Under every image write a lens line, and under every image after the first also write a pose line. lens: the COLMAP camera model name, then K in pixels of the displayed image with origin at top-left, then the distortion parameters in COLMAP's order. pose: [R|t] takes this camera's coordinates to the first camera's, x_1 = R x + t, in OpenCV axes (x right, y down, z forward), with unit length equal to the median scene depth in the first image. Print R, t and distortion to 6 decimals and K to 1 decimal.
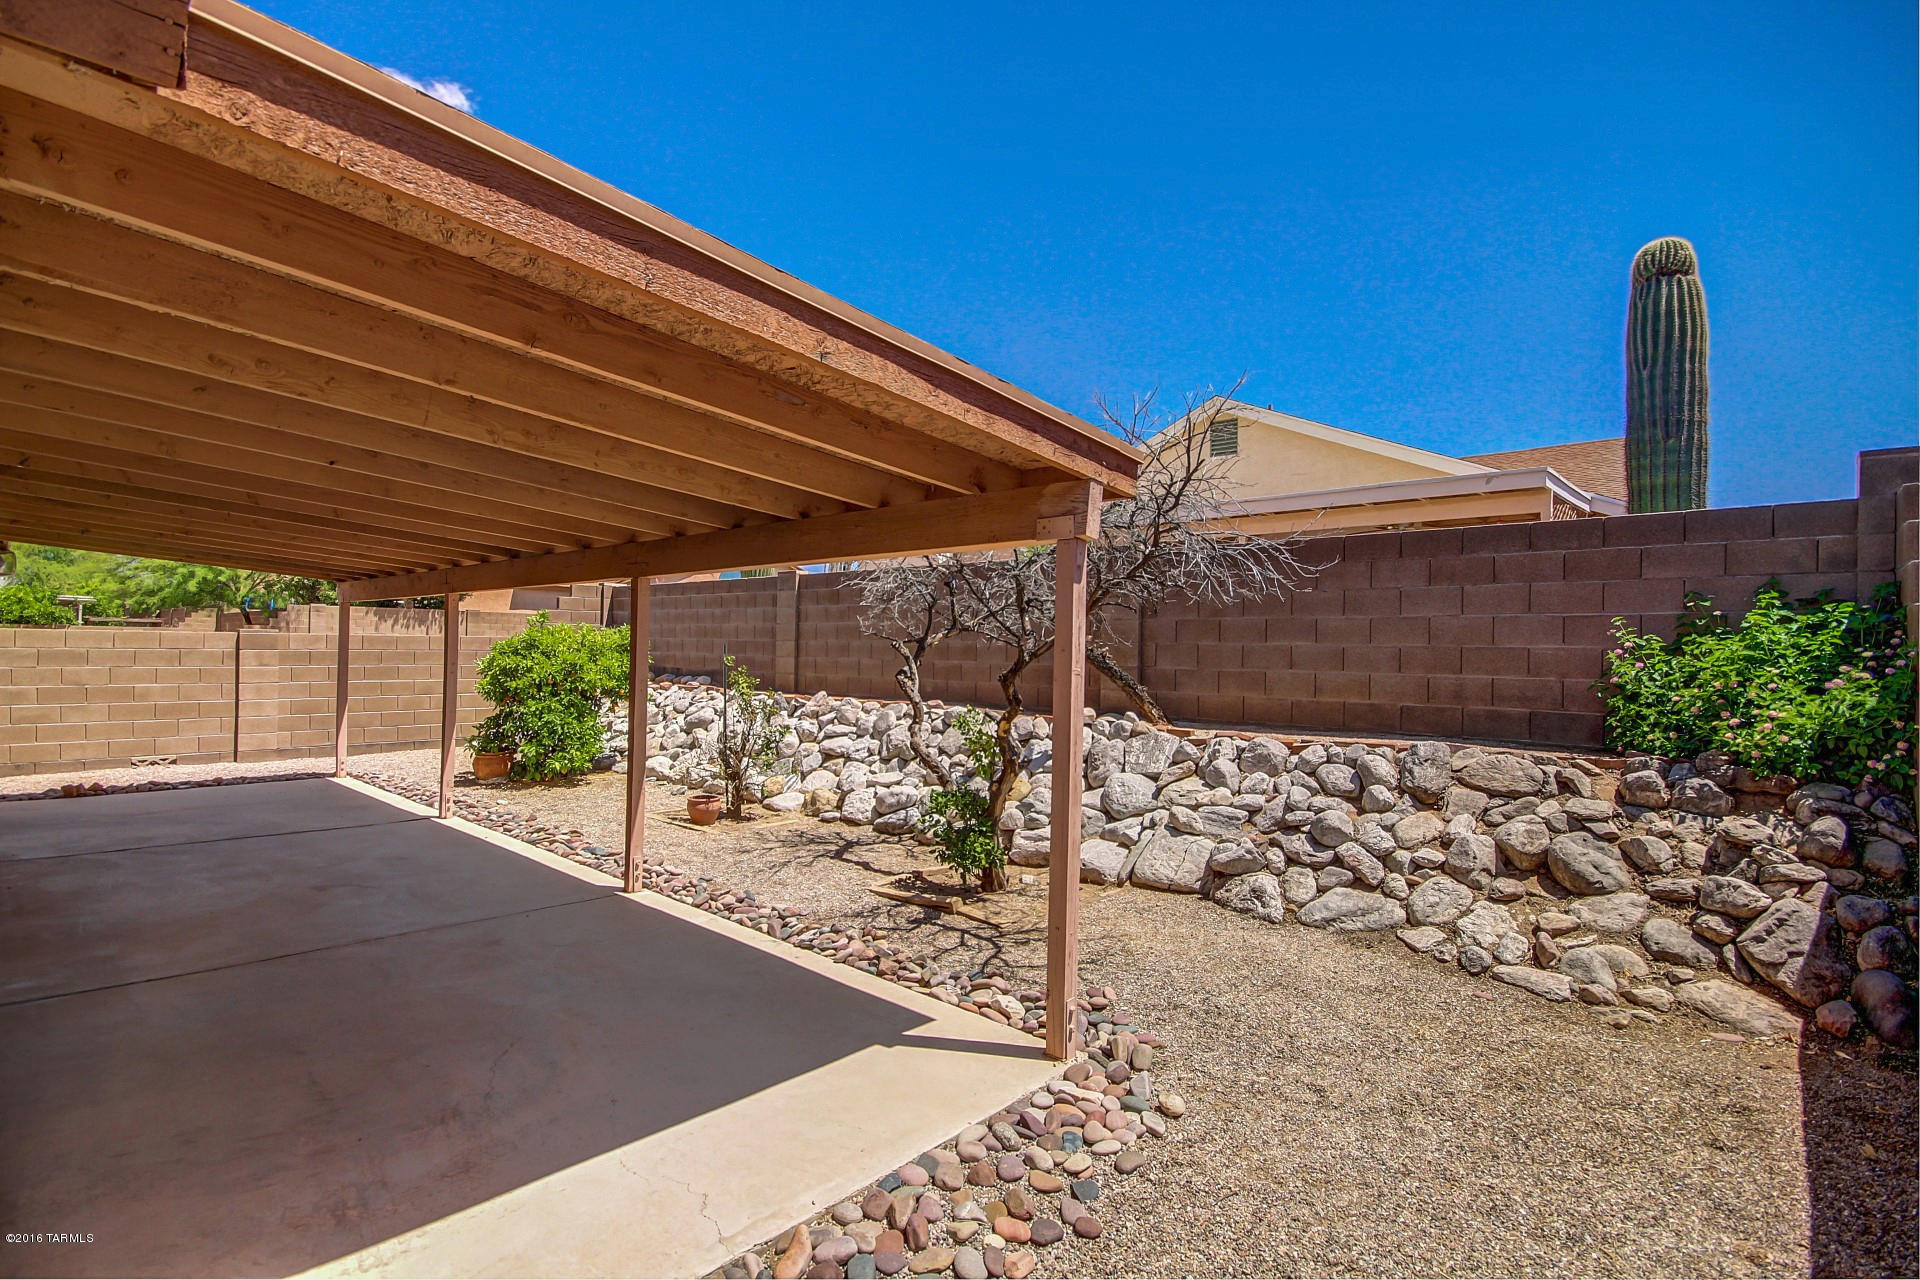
lens RADIAL K [[922.5, 0, 963.0], [0, 922.5, 641.6], [0, 0, 1]] dist [-0.003975, -0.001346]
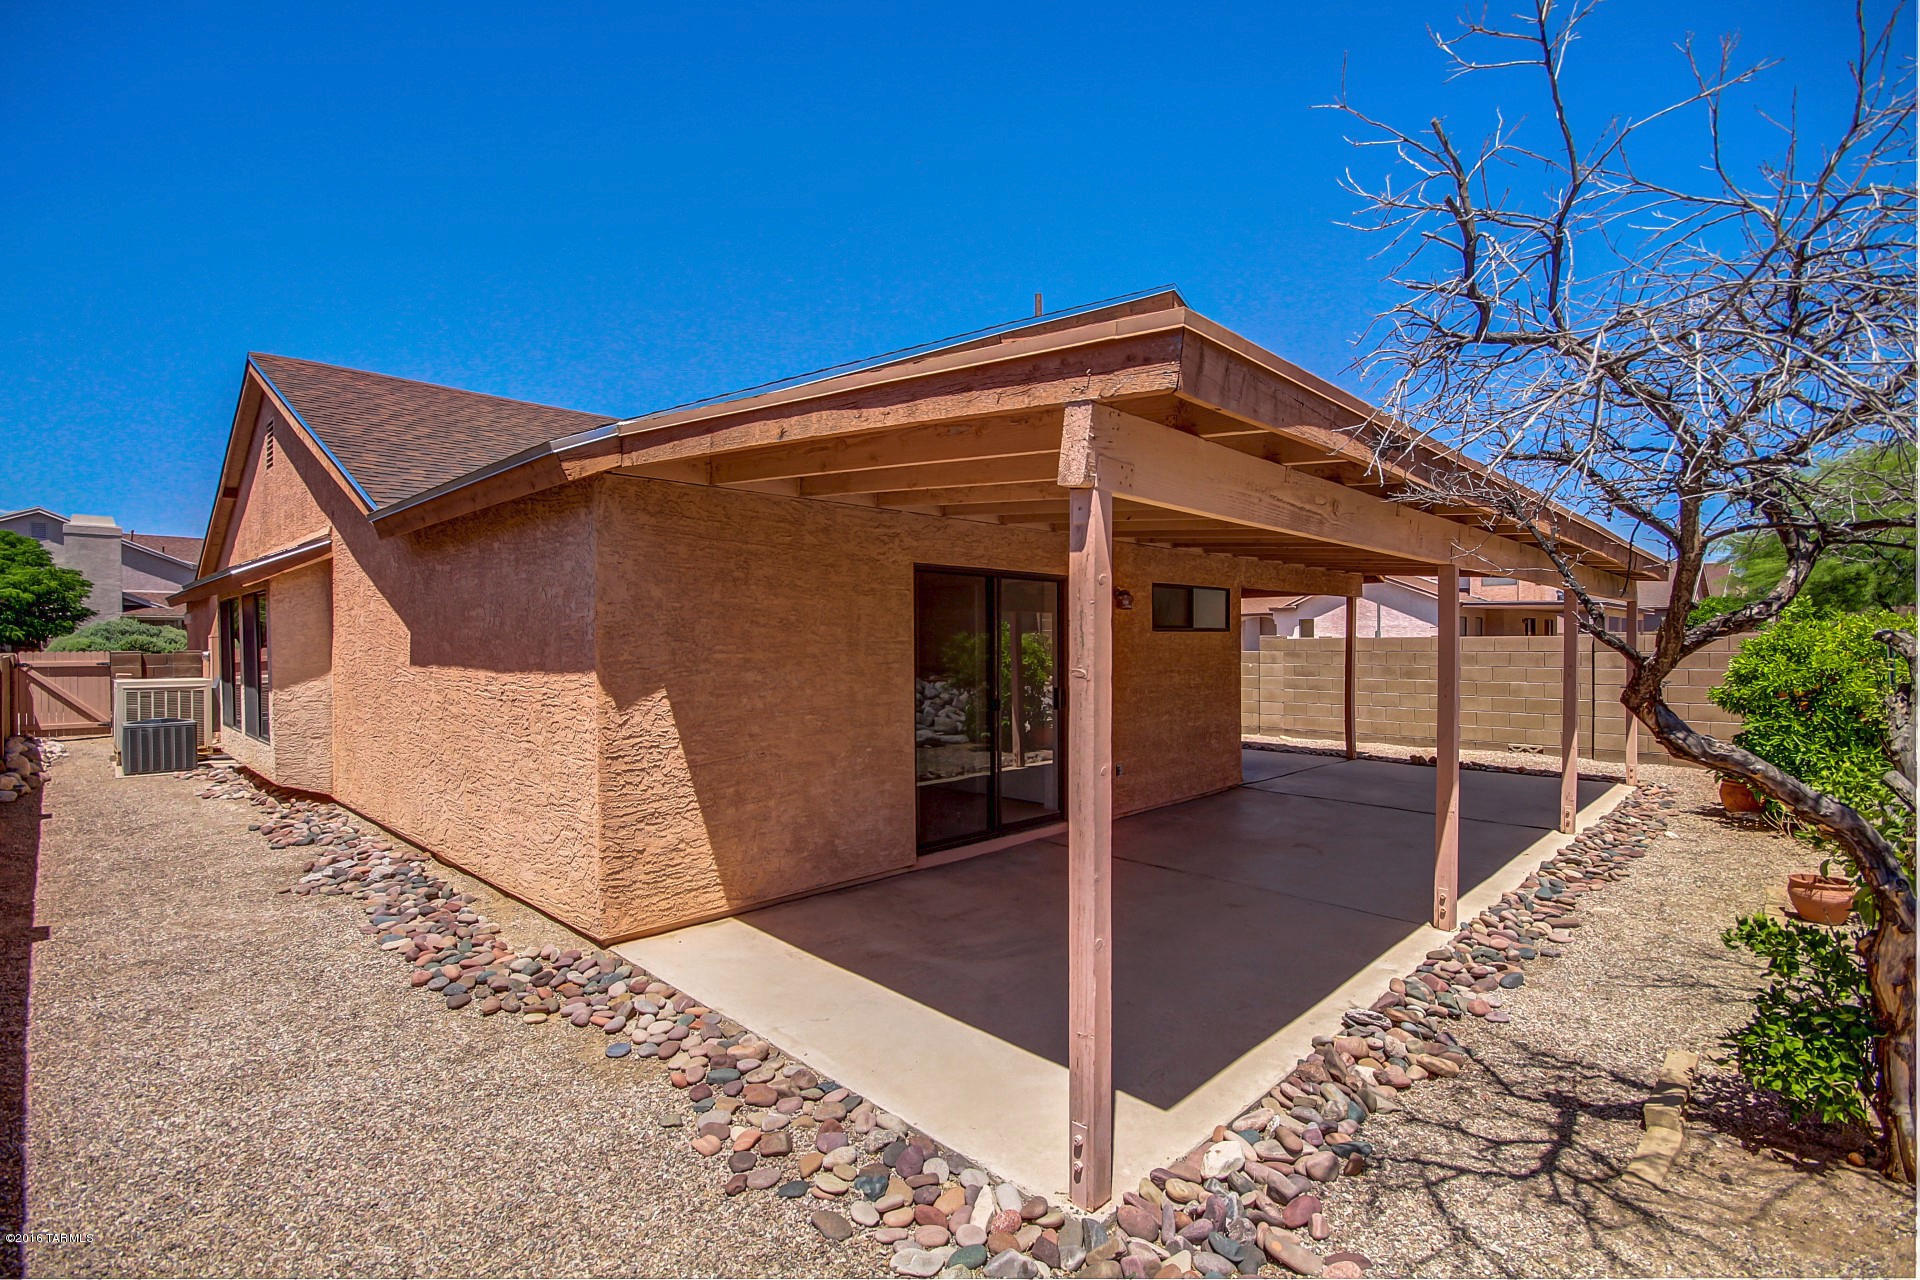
lens RADIAL K [[912.0, 0, 939.0], [0, 912.0, 644.4], [0, 0, 1]] dist [-0.011692, -0.000423]
pose [[-0.087904, -0.011408, -0.996064, 0.596582], [0.007561, 0.999898, -0.012119, 0.012320], [0.996100, -0.008597, -0.087808, 0.677179]]
